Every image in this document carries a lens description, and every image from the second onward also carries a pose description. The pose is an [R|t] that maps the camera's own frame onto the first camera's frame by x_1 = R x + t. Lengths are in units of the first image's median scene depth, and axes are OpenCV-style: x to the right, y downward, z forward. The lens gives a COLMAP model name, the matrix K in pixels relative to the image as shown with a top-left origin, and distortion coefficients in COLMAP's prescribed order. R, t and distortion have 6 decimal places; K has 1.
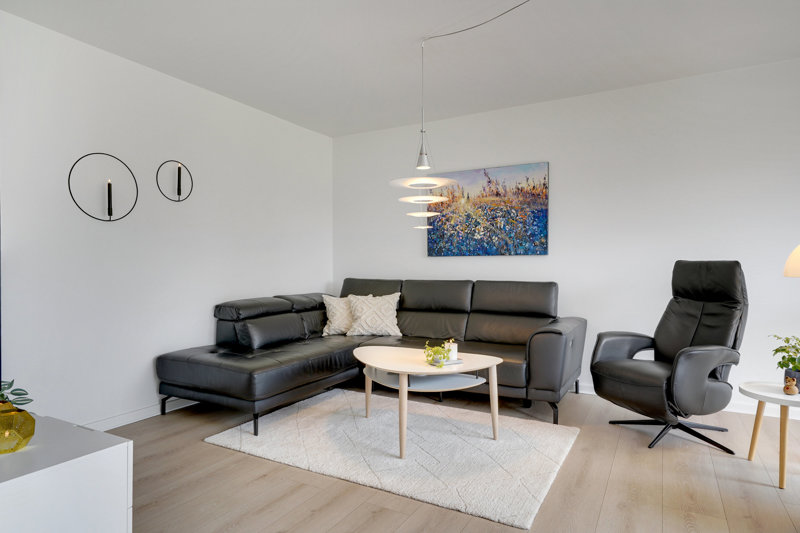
lens RADIAL K [[468.6, 0, 400.0], [0, 468.6, 266.5], [0, 0, 1]] dist [0.000979, 0.000201]
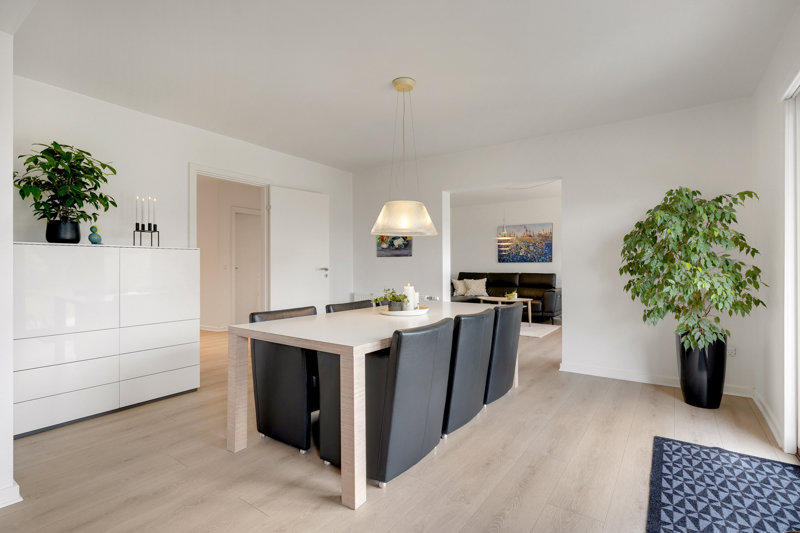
lens RADIAL K [[384.8, 0, 400.0], [0, 384.8, 266.5], [0, 0, 1]] dist [0.000143, 0.000028]
pose [[0.994264, 0.002562, -0.106924, -0.235285], [-0.003472, 0.999959, -0.008326, 0.015849], [0.106898, 0.008650, 0.994232, -0.989872]]
